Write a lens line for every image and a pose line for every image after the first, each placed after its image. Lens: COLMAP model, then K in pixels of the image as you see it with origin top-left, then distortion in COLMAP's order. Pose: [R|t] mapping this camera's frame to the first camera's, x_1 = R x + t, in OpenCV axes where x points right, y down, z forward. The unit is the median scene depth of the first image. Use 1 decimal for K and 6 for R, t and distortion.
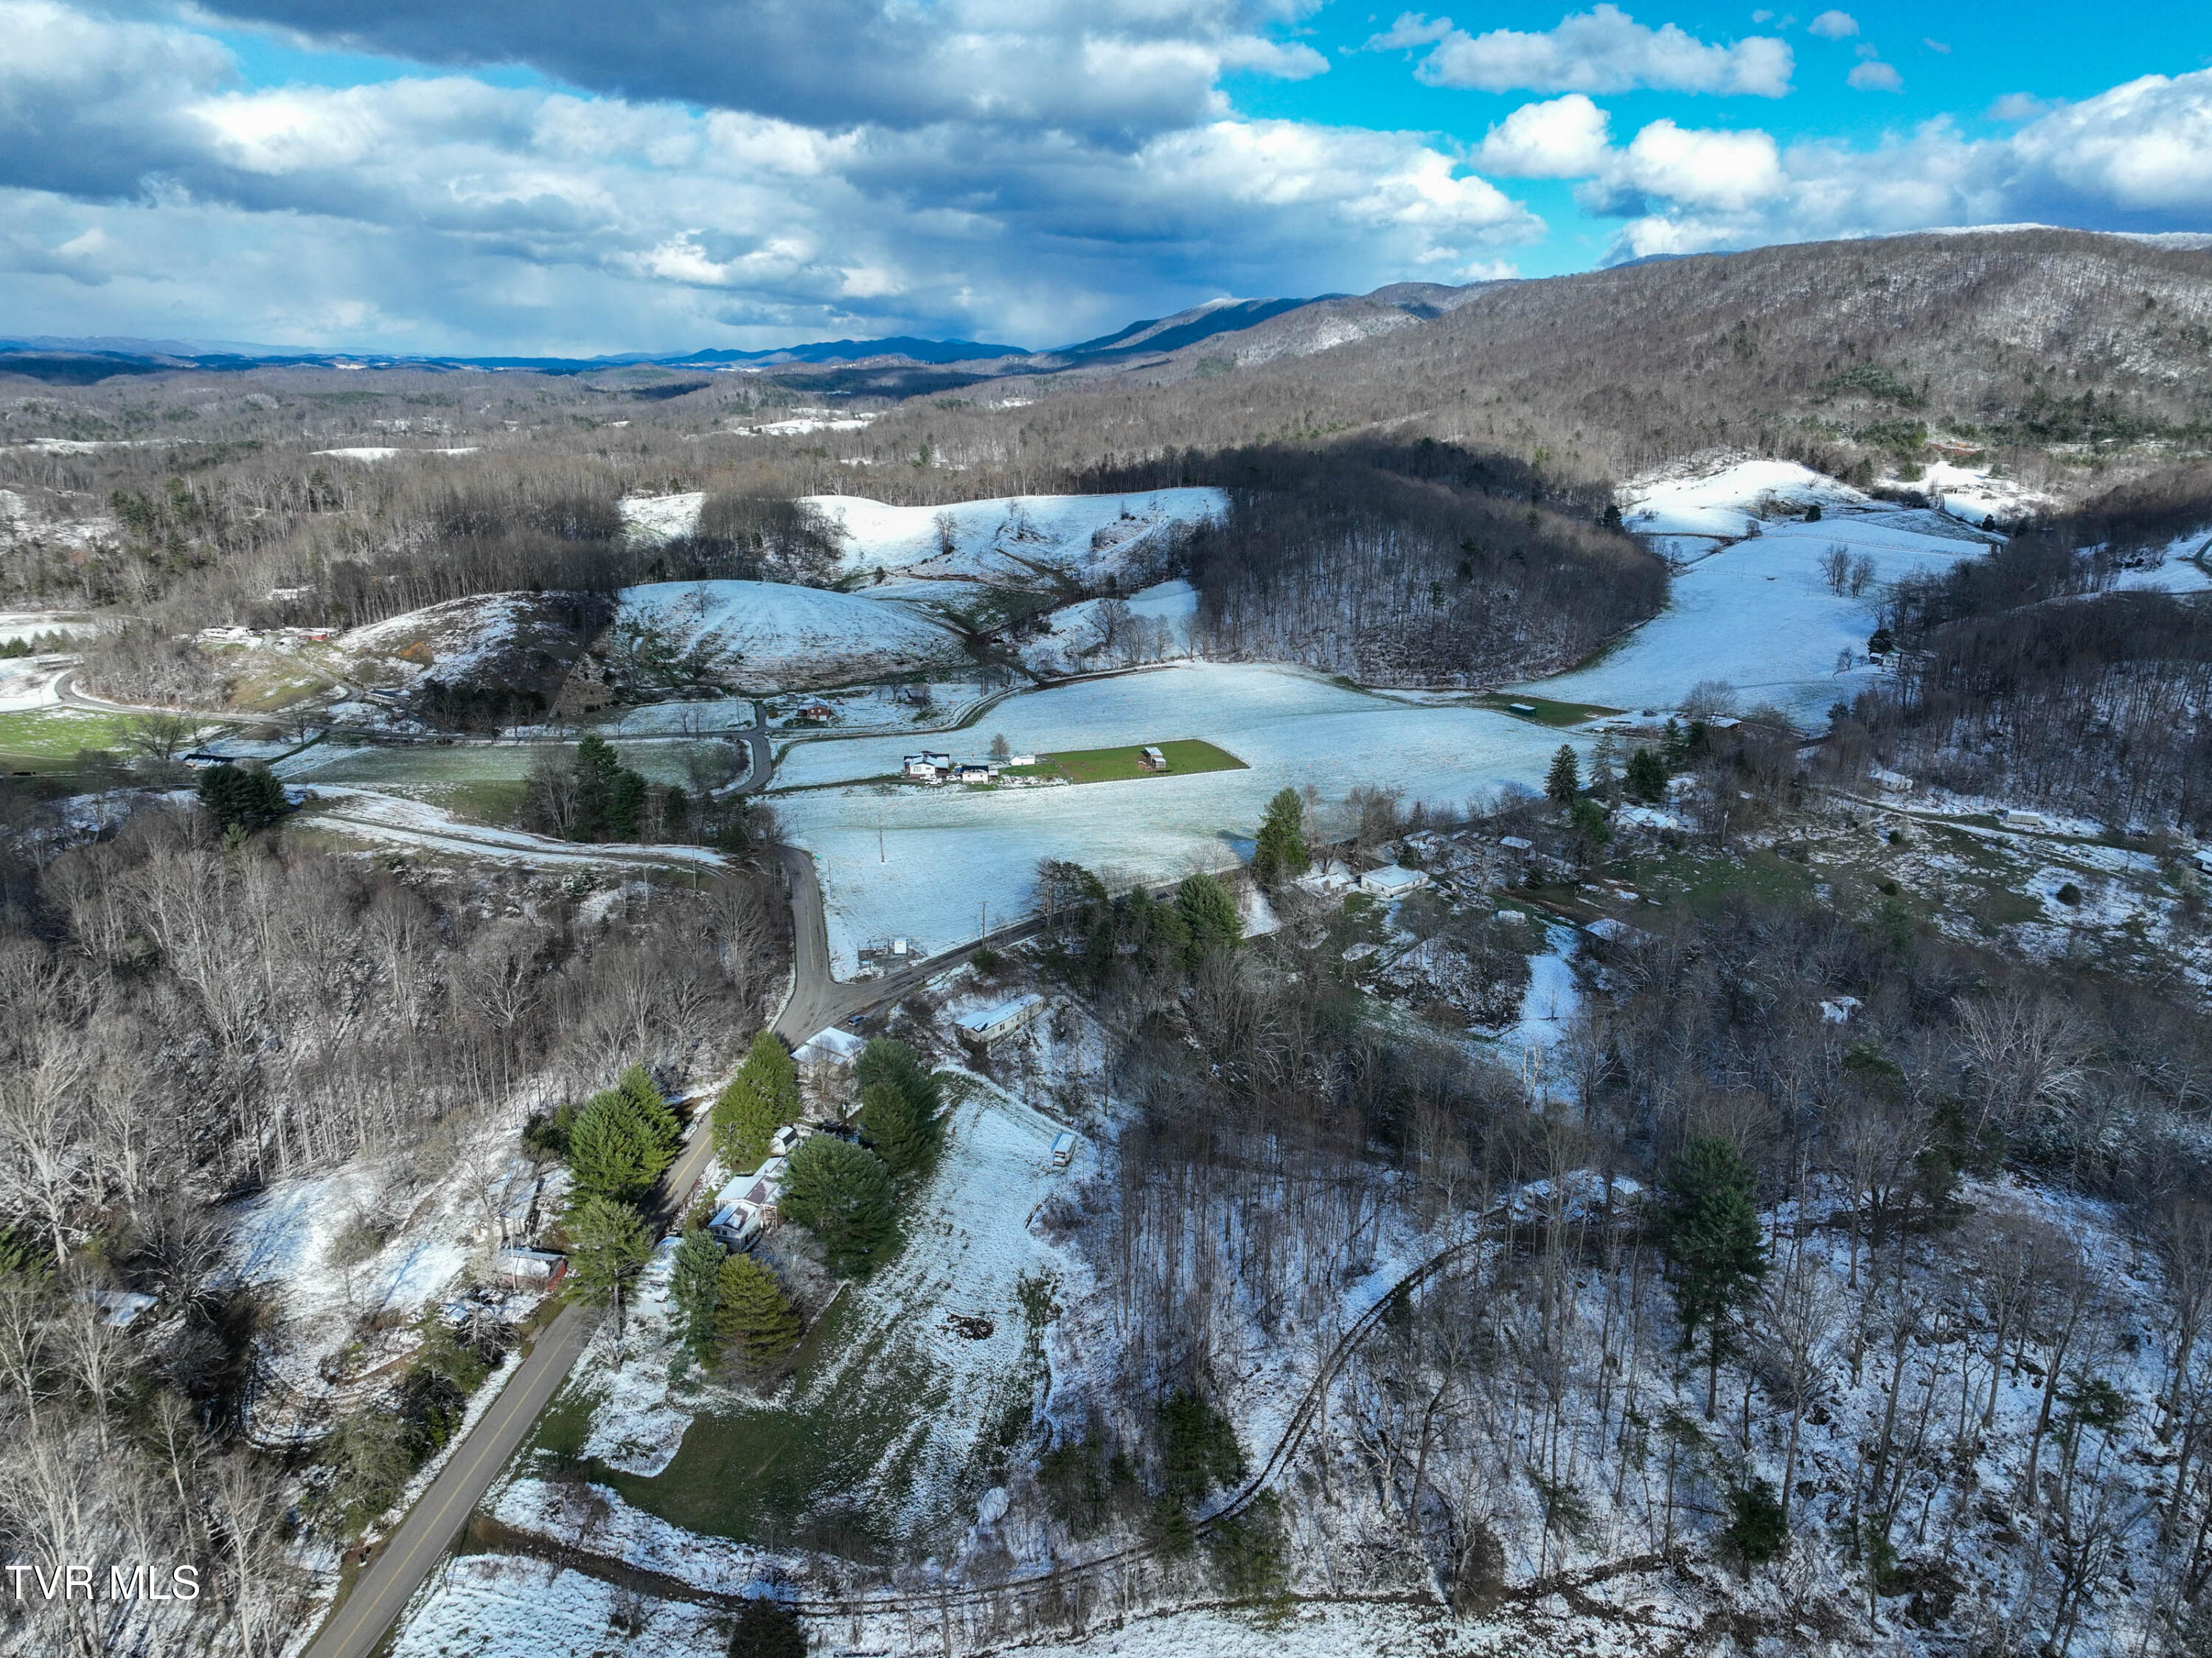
lens RADIAL K [[1562.0, 0, 1115.4], [0, 1562.0, 793.8], [0, 0, 1]] dist [0.008519, 0.005135]
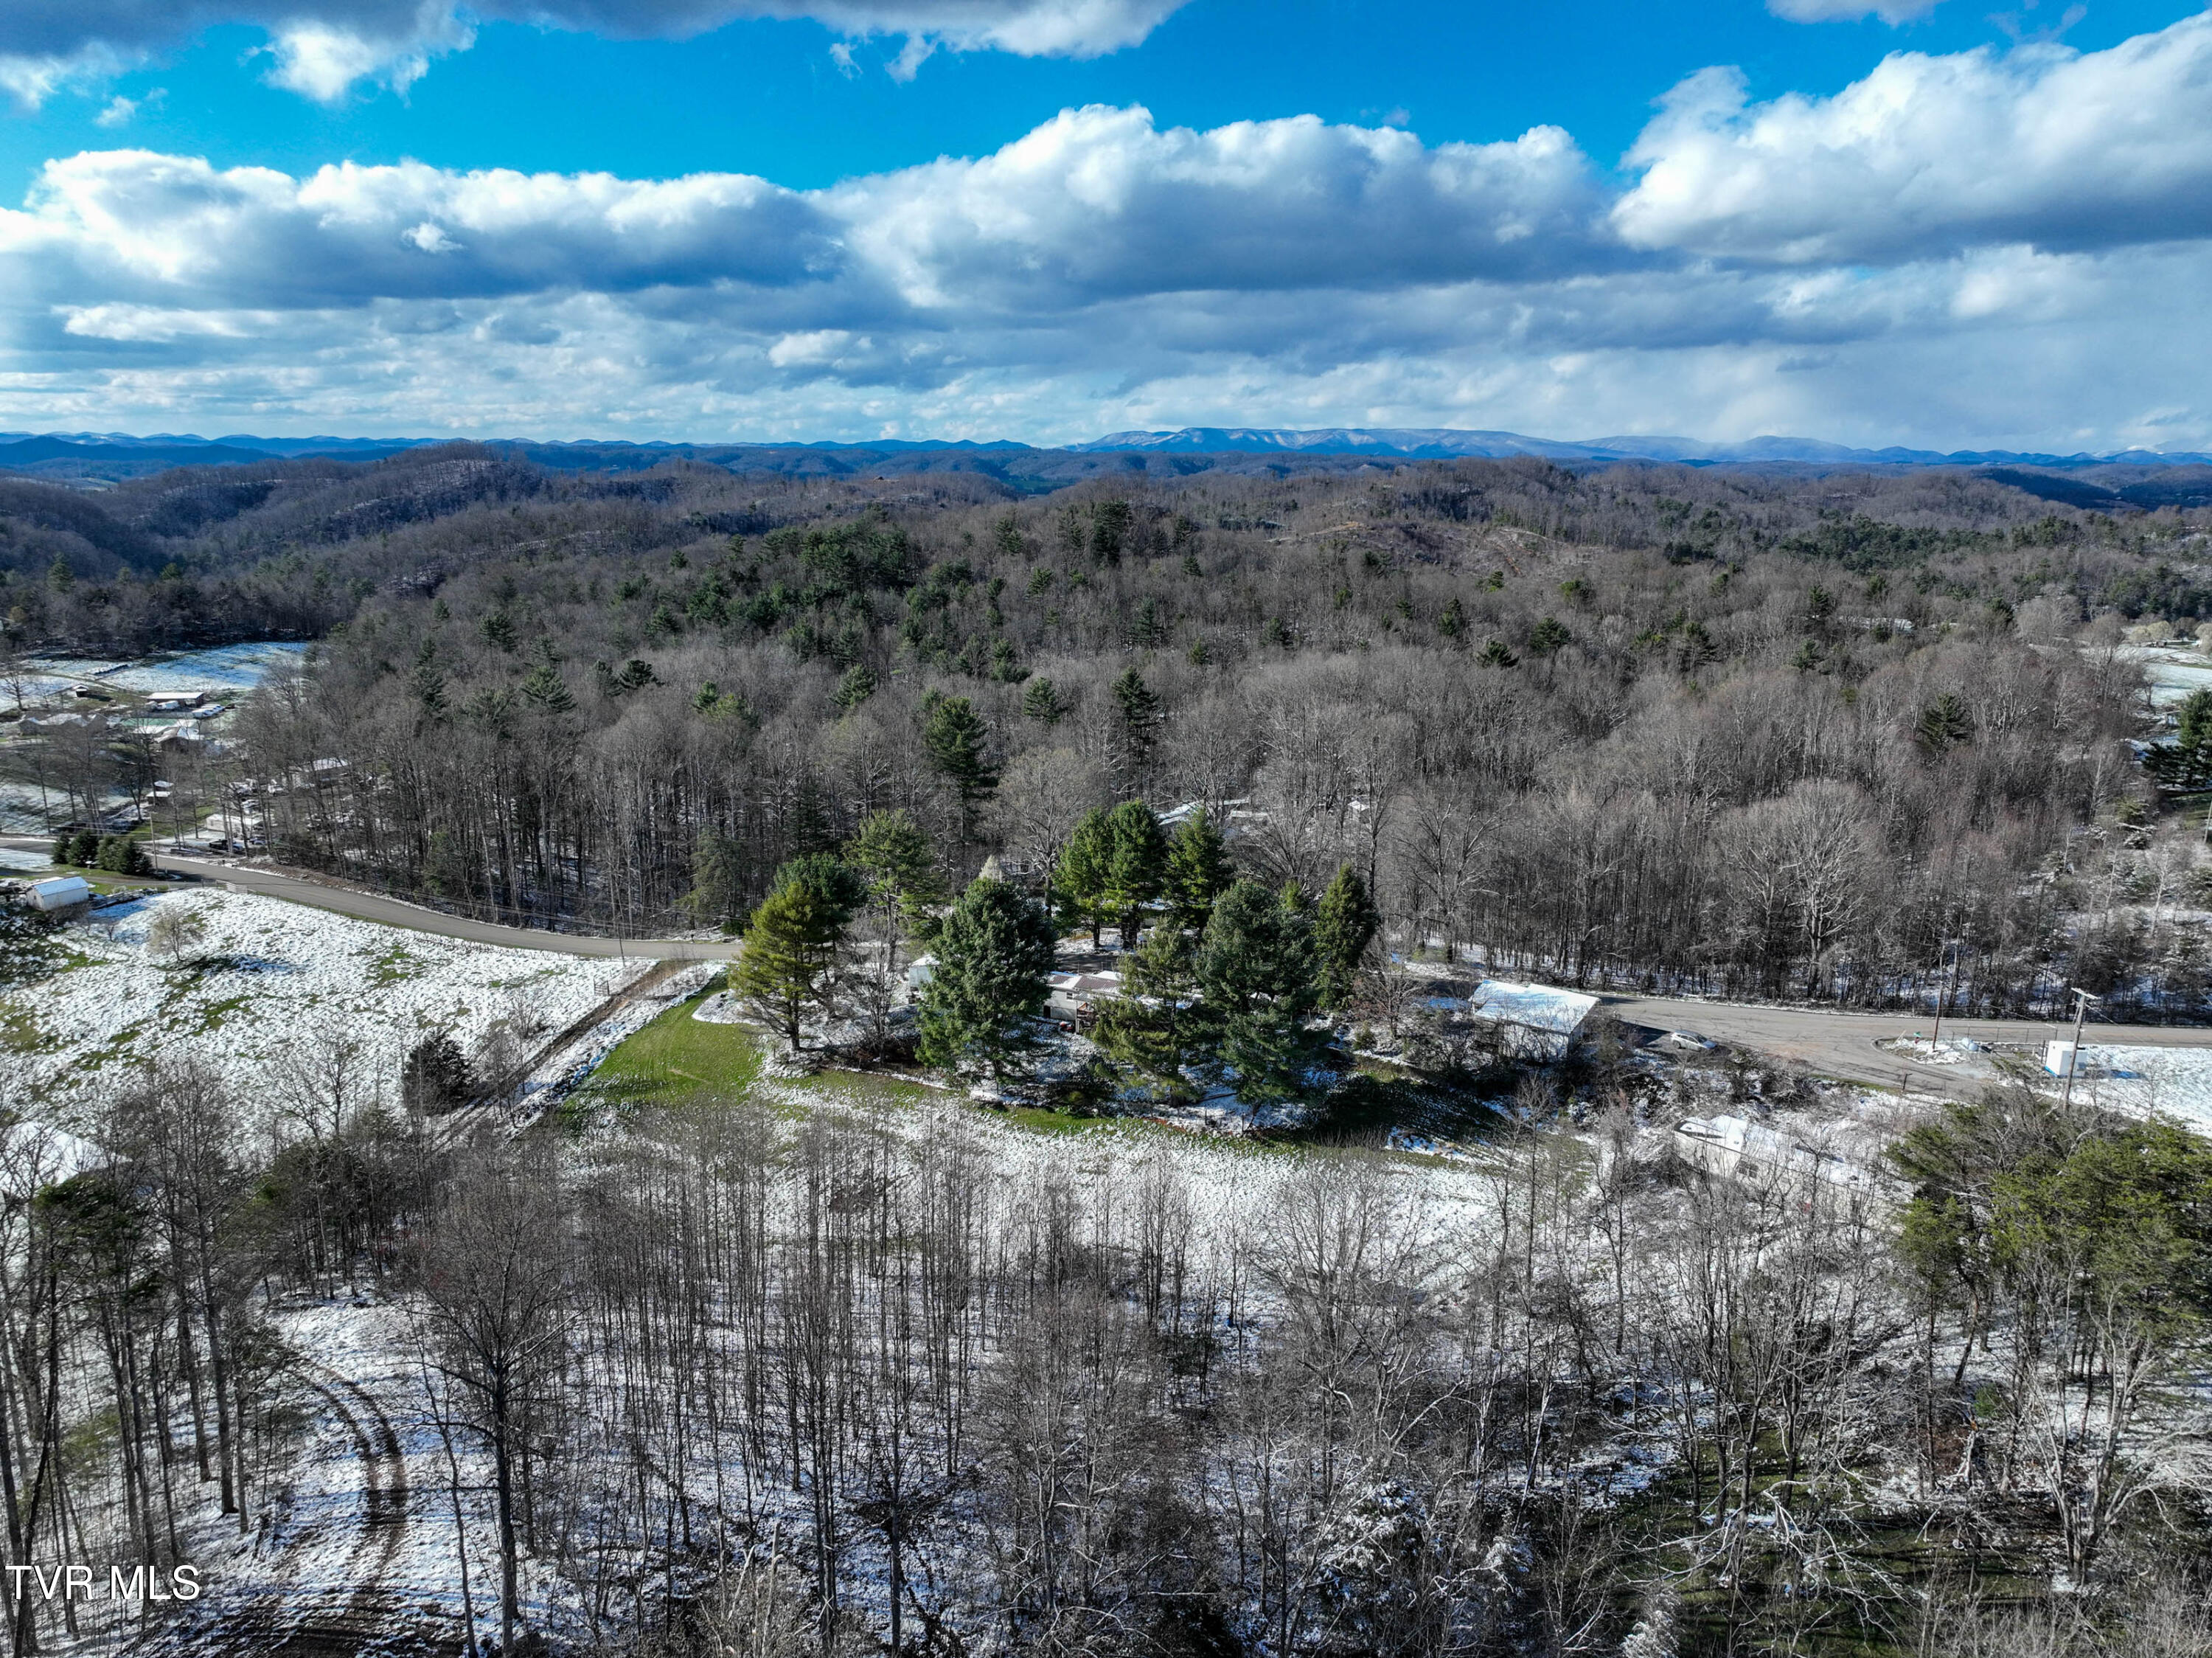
lens RADIAL K [[1556.3, 0, 1114.5], [0, 1556.3, 814.1], [0, 0, 1]] dist [-0.000519, 0.016457]
pose [[-0.212000, 0.192632, -0.958096, 0.372078], [-0.271277, 0.930253, 0.247060, -0.005893], [0.938864, 0.312286, -0.144957, 0.863059]]
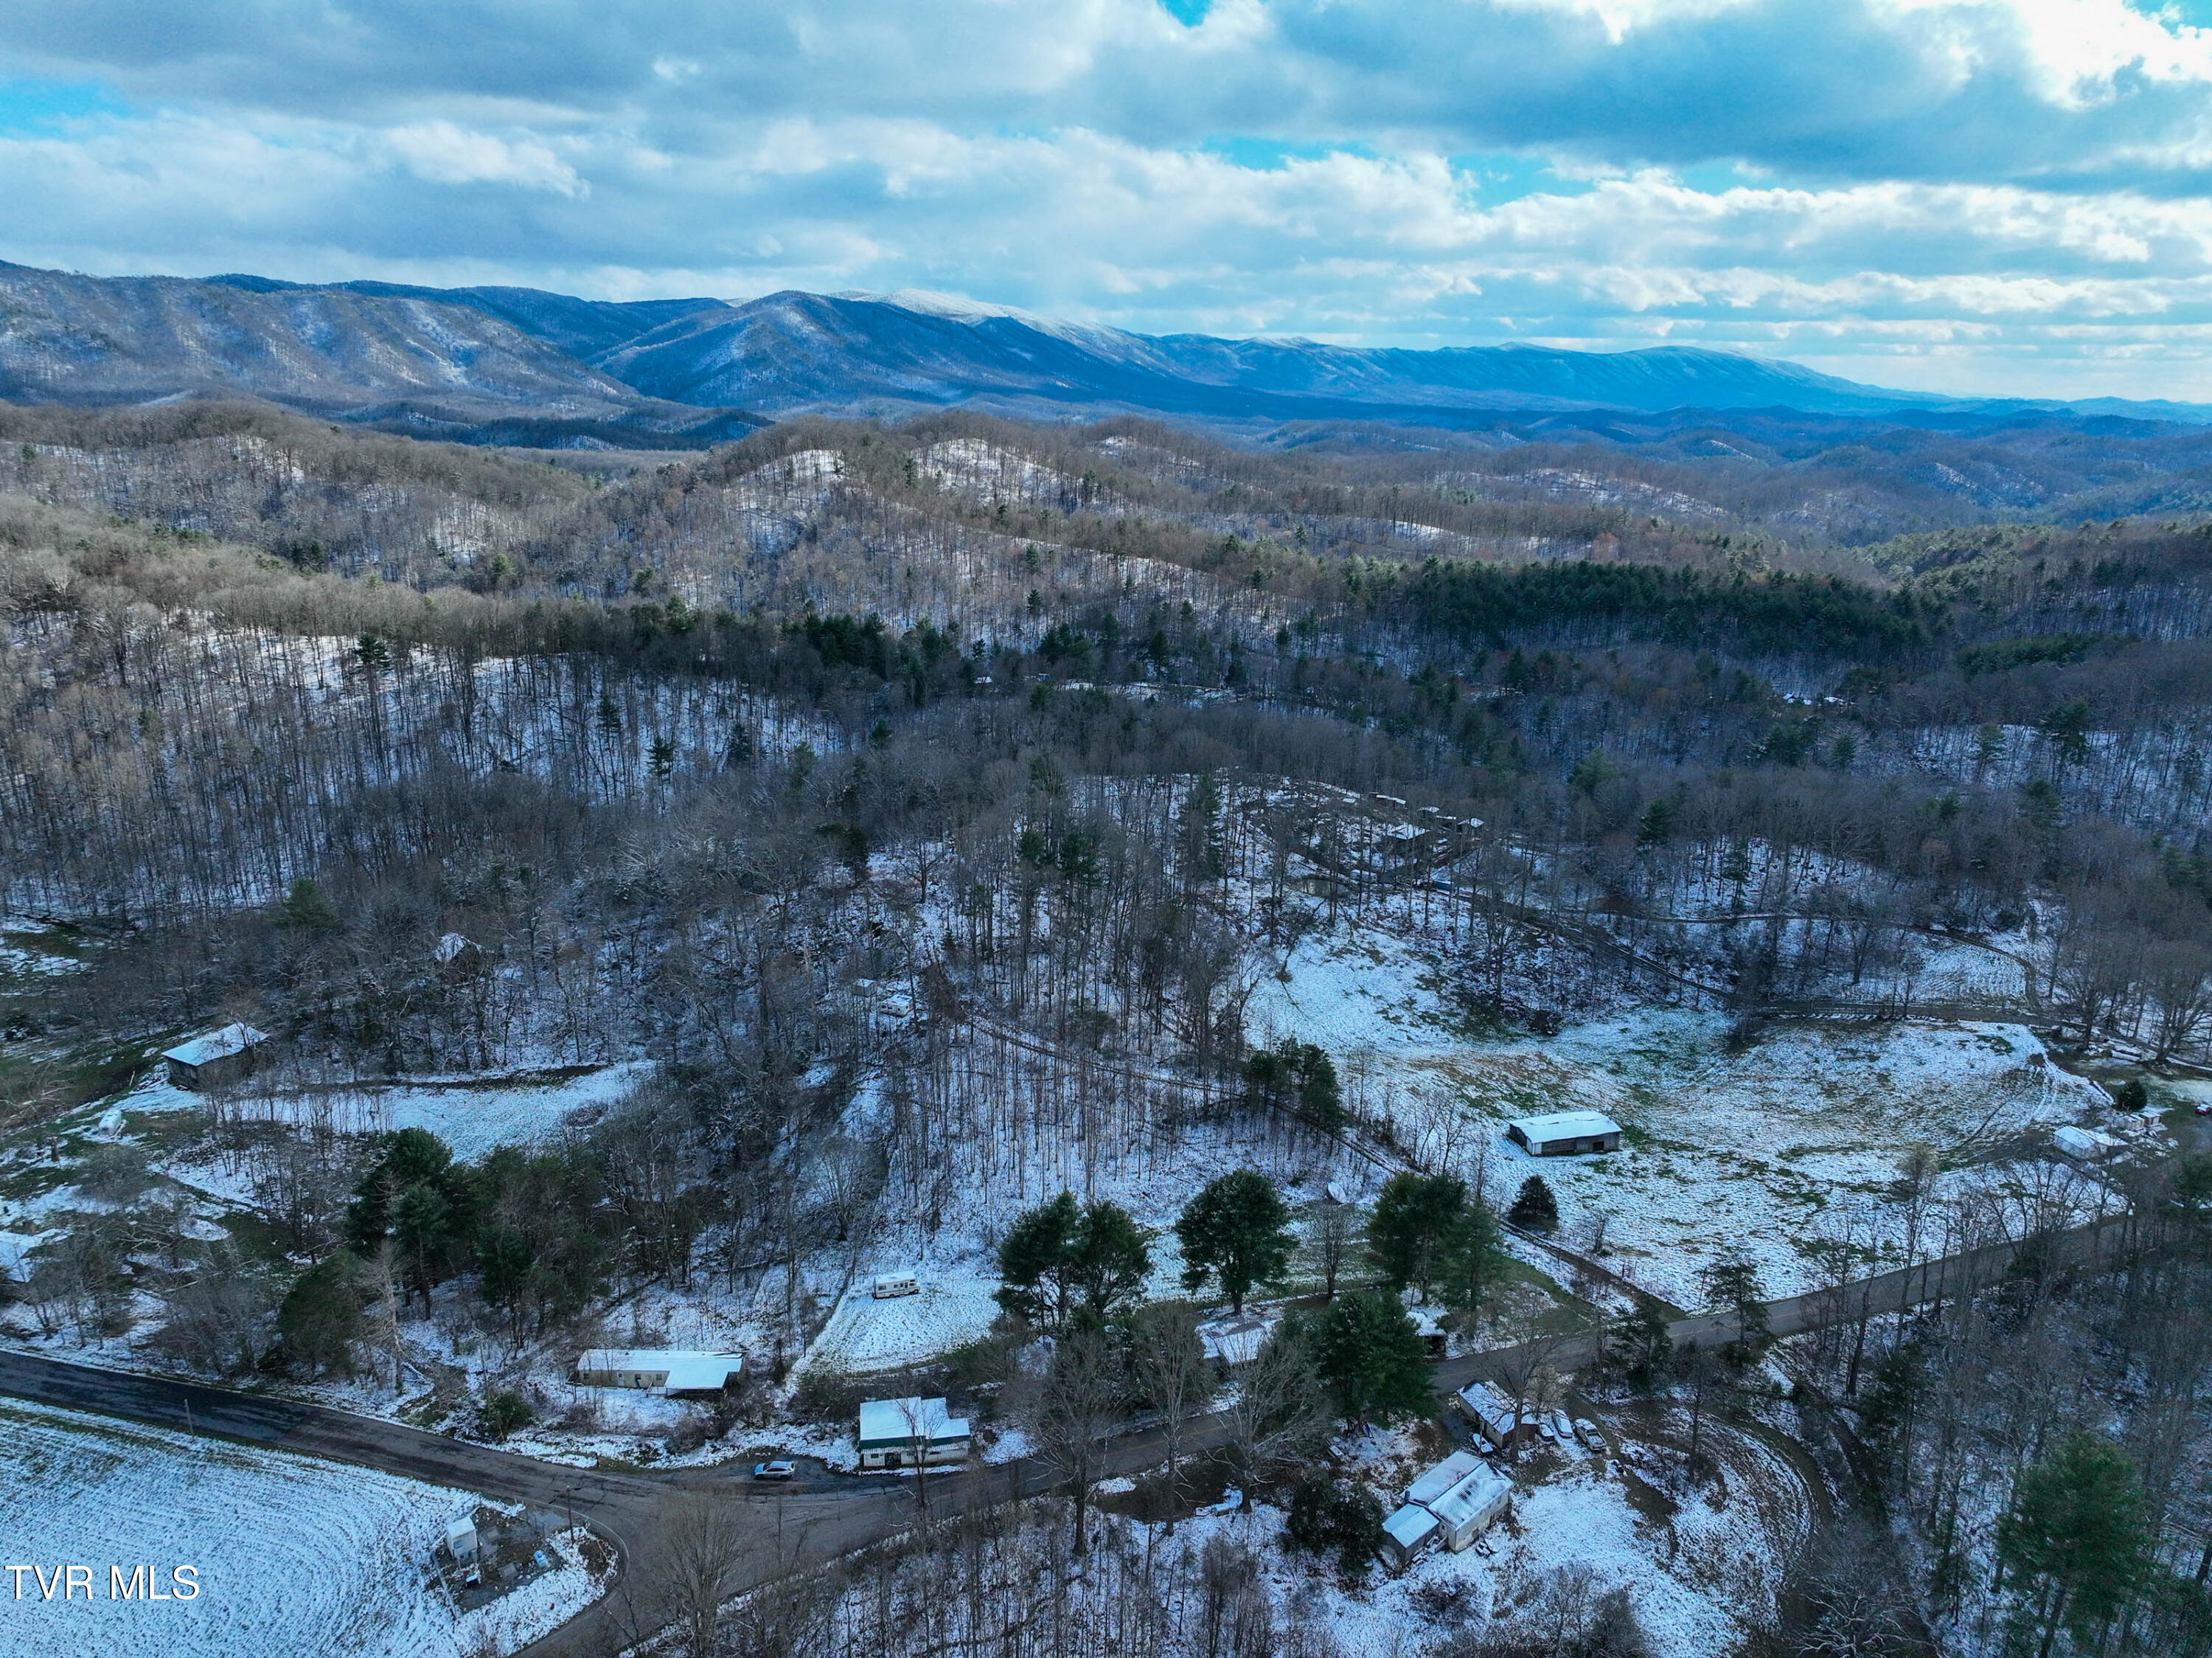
lens RADIAL K [[1551.2, 0, 1112.9], [0, 1551.2, 831.0], [0, 0, 1]] dist [0.000879, 0.016766]
pose [[-0.532266, -0.253061, 0.807870, -0.651375], [0.207114, 0.886354, 0.414103, -0.291988], [-0.820851, 0.387734, -0.419363, 1.043716]]
